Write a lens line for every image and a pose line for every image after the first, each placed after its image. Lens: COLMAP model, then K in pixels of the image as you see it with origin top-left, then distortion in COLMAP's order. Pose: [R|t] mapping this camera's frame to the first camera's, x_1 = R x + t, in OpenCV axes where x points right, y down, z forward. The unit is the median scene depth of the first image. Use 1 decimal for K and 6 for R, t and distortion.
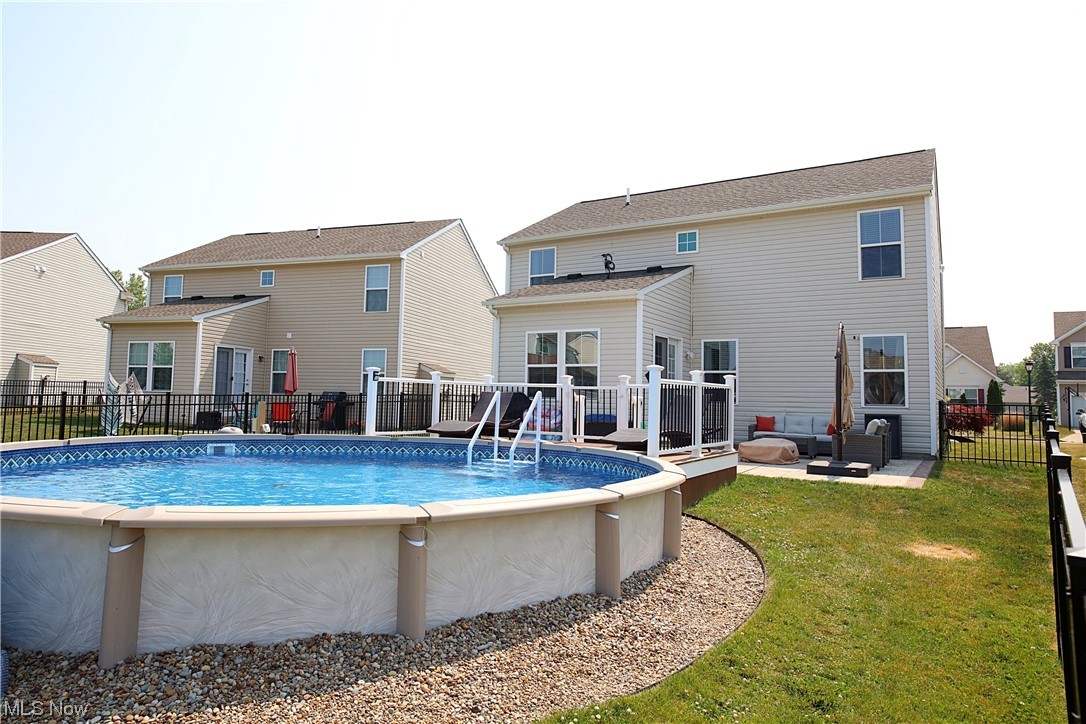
lens RADIAL K [[656.9, 0, 537.1], [0, 656.9, 359.7], [0, 0, 1]] dist [-0.073326, 0.065251]
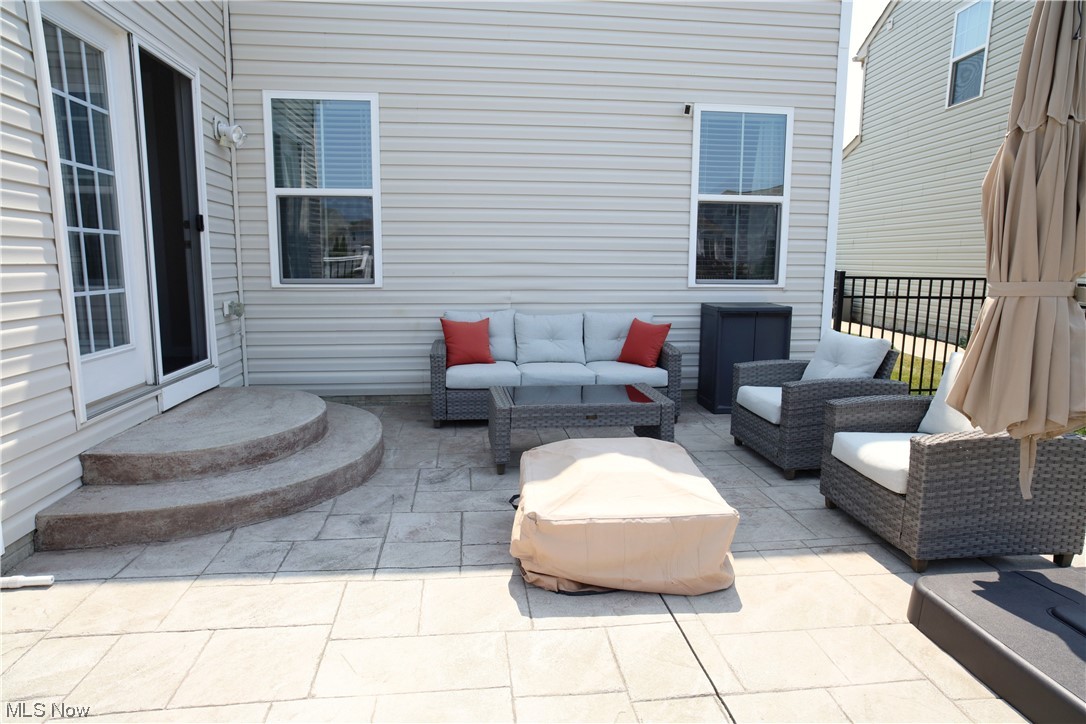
lens RADIAL K [[656.9, 0, 537.1], [0, 656.9, 359.7], [0, 0, 1]] dist [-0.073326, 0.065251]
pose [[0.780556, -0.117832, 0.613880, 0.156381], [-0.029486, 0.974038, 0.224454, 0.026229], [-0.624390, -0.193300, 0.756817, 0.701147]]
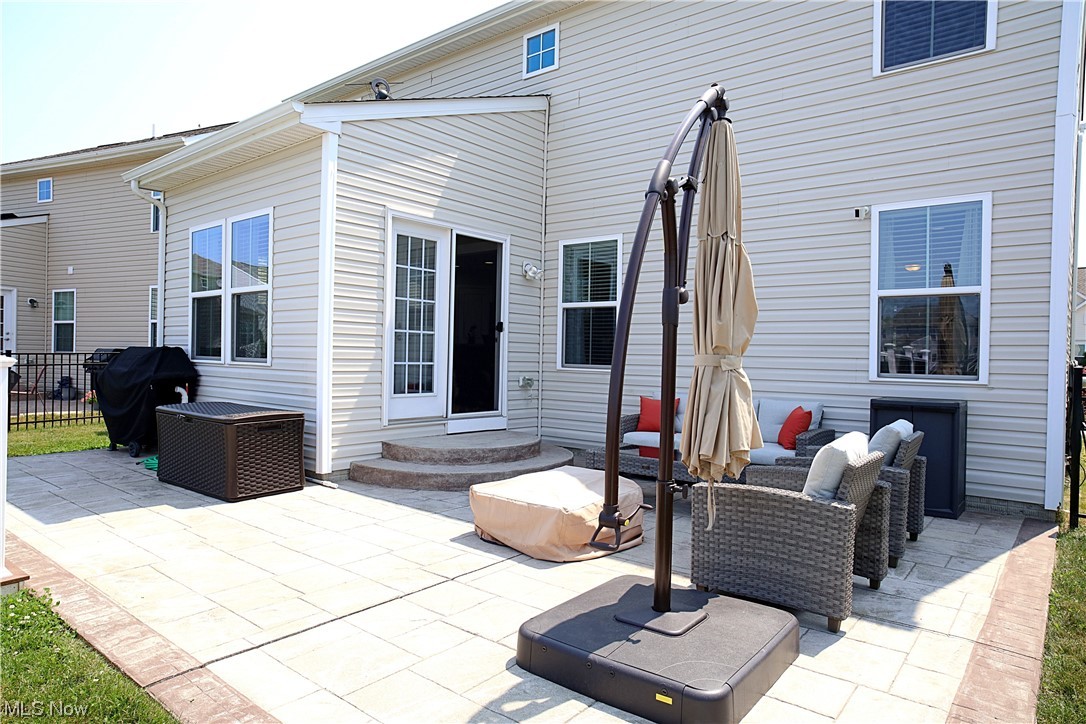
lens RADIAL K [[666.3, 0, 543.0], [0, 666.3, 362.0], [0, 0, 1]] dist [-0.089660, 0.086117]
pose [[0.993097, -0.005543, -0.117162, 0.324749], [0.014530, 0.997003, 0.075992, 0.024927], [0.116390, -0.077170, 0.990201, 0.531865]]
